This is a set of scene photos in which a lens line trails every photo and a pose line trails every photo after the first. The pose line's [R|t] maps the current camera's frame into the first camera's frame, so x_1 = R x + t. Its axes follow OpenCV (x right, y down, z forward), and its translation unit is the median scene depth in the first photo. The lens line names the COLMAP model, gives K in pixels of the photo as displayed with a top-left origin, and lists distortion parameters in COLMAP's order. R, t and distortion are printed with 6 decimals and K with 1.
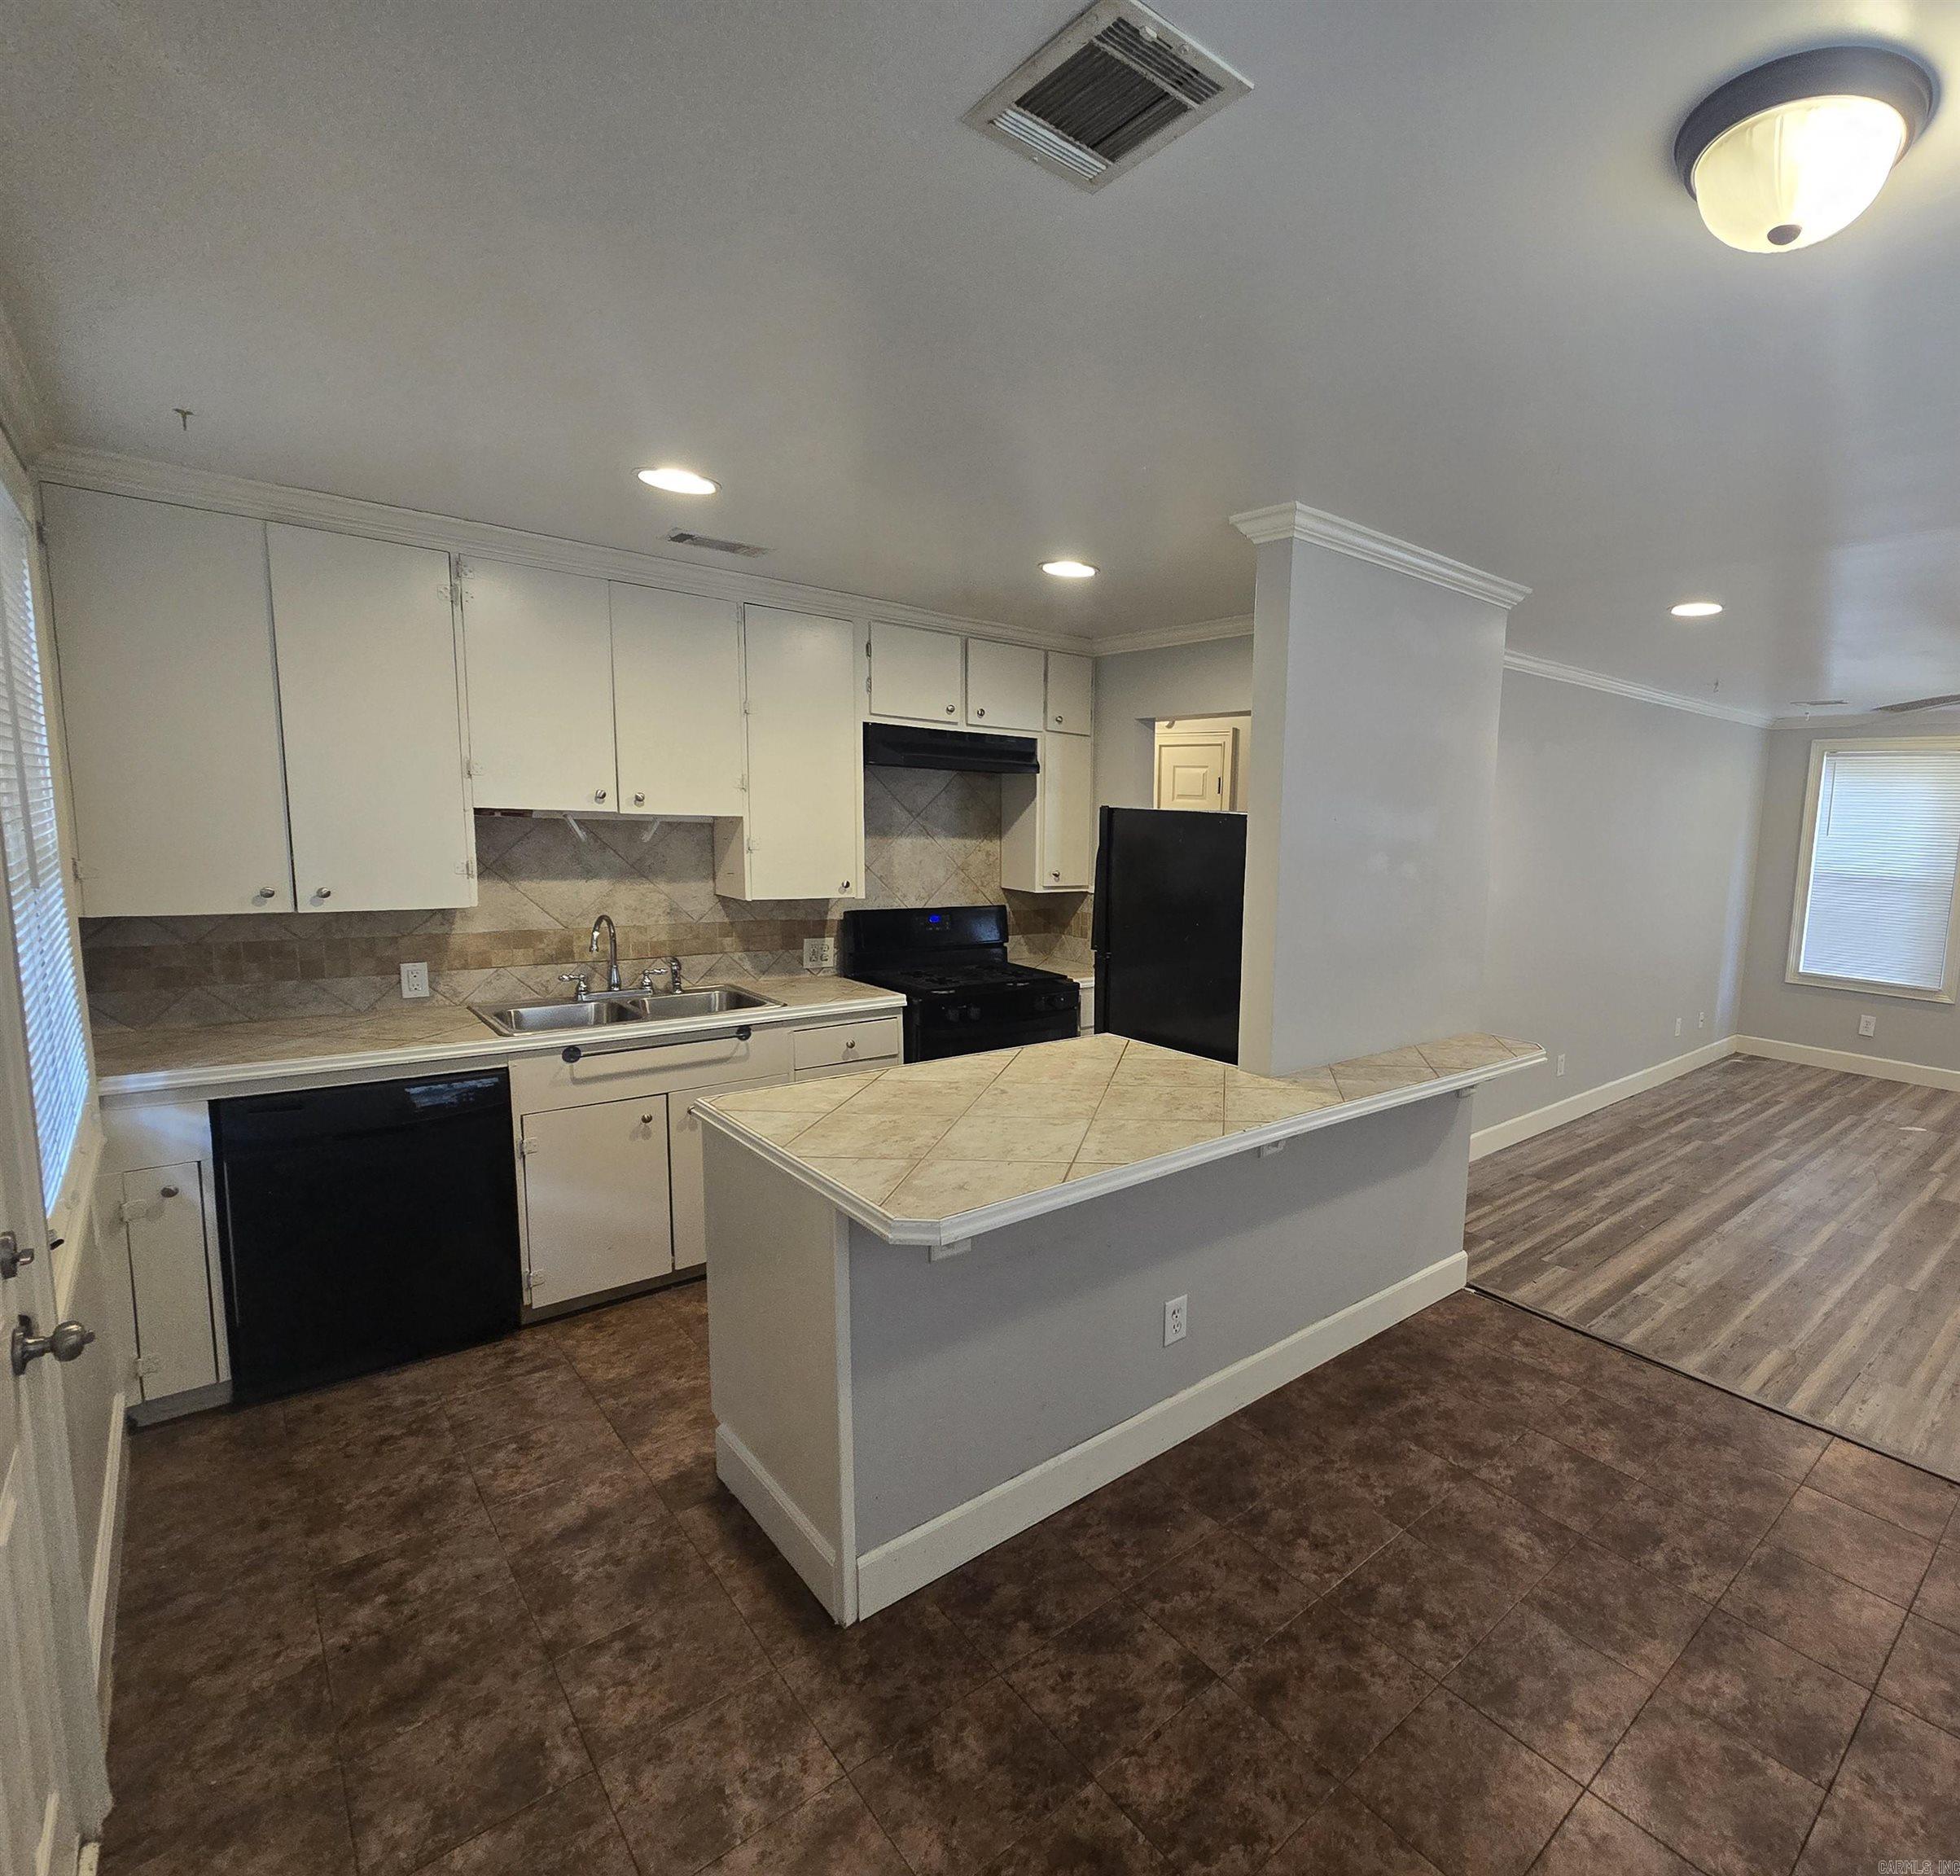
lens RADIAL K [[999.6, 0, 1222.0], [0, 999.6, 942.7], [0, 0, 1]] dist [-0.000704, -0.001993]
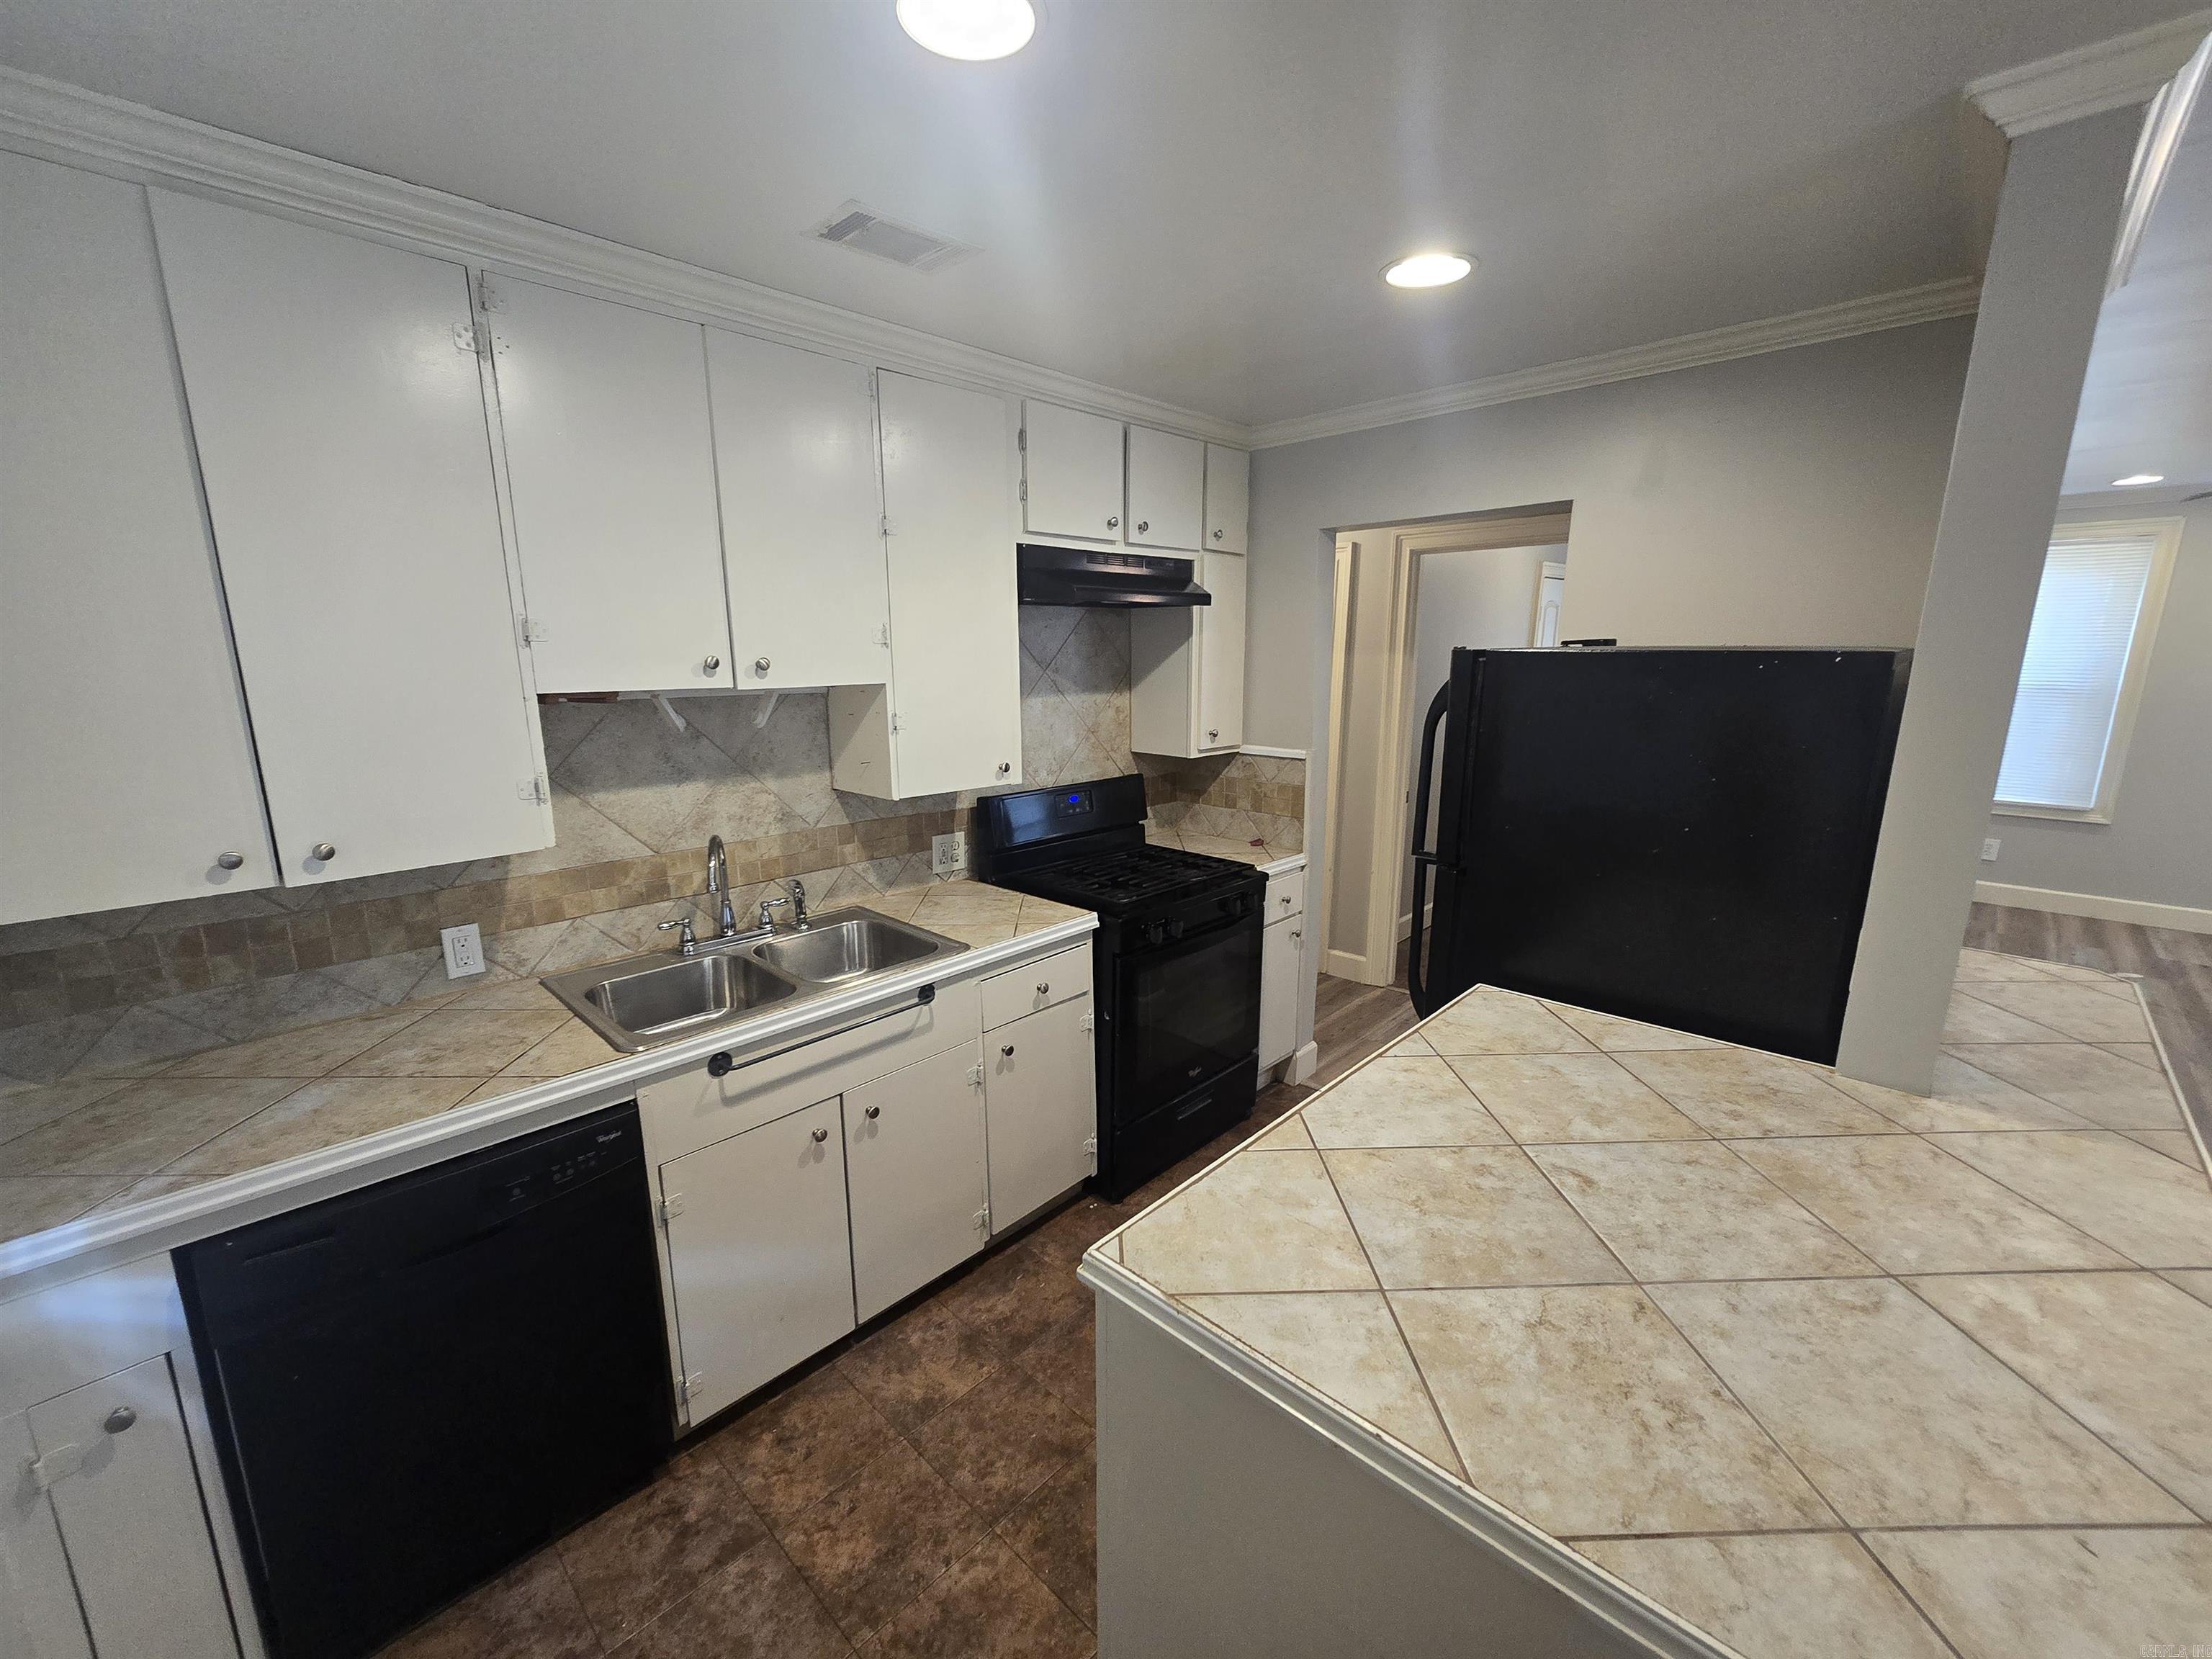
lens RADIAL K [[901.8, 0, 1097.1], [0, 901.8, 835.0], [0, 0, 1]] dist [0.001377, -0.000990]
pose [[0.999071, -0.042428, -0.007563, -0.345250], [0.042908, 0.995676, 0.082392, -0.068638], [0.004035, -0.082640, 0.996571, 0.369803]]
